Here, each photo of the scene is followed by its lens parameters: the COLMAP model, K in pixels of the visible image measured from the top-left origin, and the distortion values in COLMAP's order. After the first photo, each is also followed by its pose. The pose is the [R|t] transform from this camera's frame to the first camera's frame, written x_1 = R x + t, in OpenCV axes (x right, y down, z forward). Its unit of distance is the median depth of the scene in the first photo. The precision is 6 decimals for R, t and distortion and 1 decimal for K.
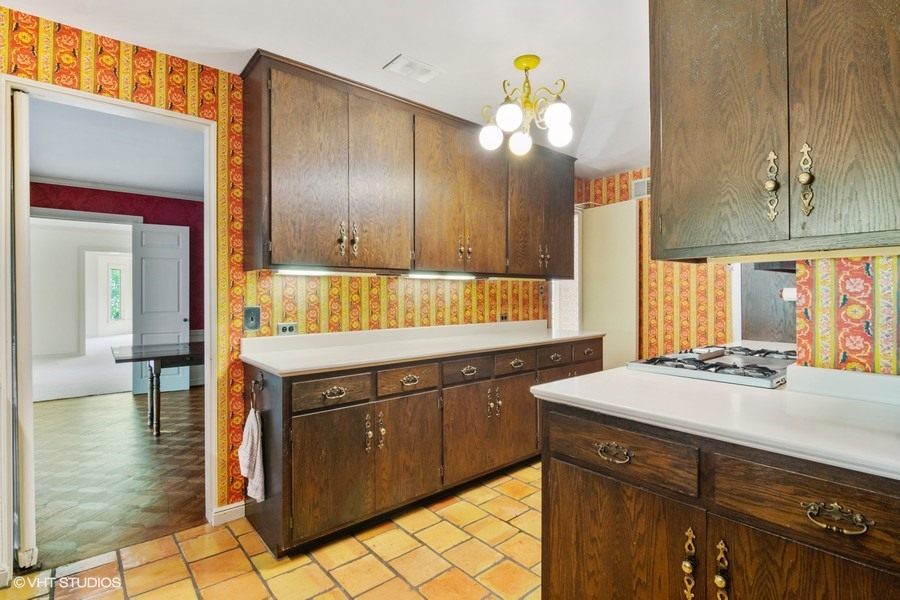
lens RADIAL K [[434.6, 0, 465.6], [0, 434.6, 297.5], [0, 0, 1]] dist [-0.018491, -0.000932]
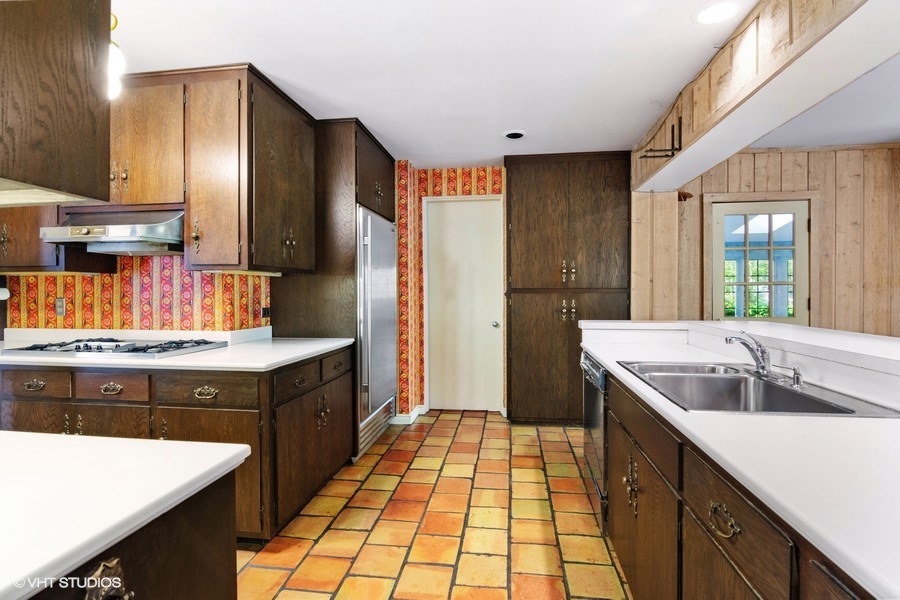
lens RADIAL K [[434.6, 0, 452.8], [0, 434.6, 295.0], [0, 0, 1]] dist [-0.018491, -0.000932]
pose [[-0.661804, -0.005704, 0.749655, -0.733690], [0.008716, 0.999845, 0.015303, -0.009668], [-0.749626, 0.016661, -0.661652, 0.889250]]
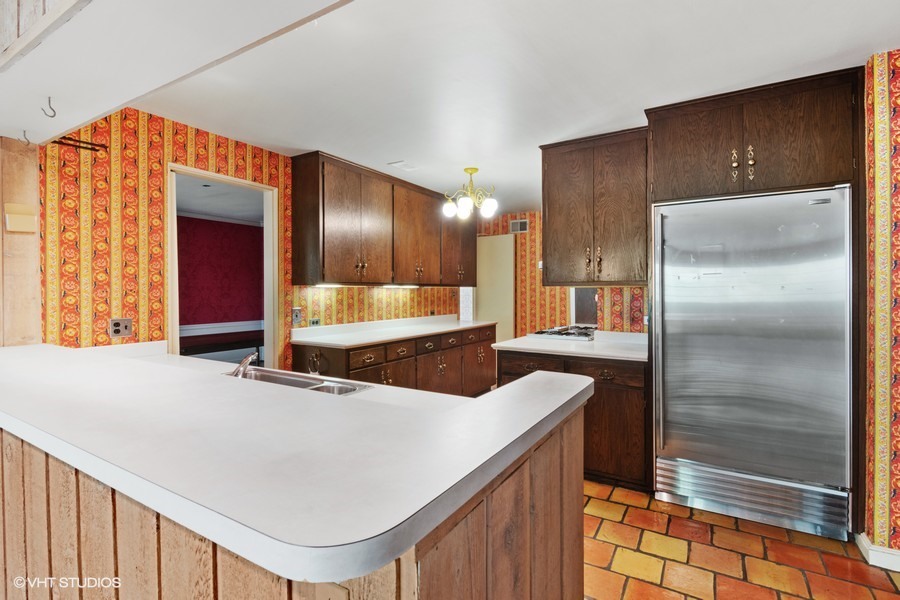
lens RADIAL K [[434.6, 0, 451.2], [0, 434.6, 294.7], [0, 0, 1]] dist [-0.018491, -0.000932]
pose [[0.955087, -0.003359, 0.296306, -0.427325], [0.002403, 0.999991, 0.003591, -0.030828], [-0.296315, -0.002718, 0.955086, -0.628906]]
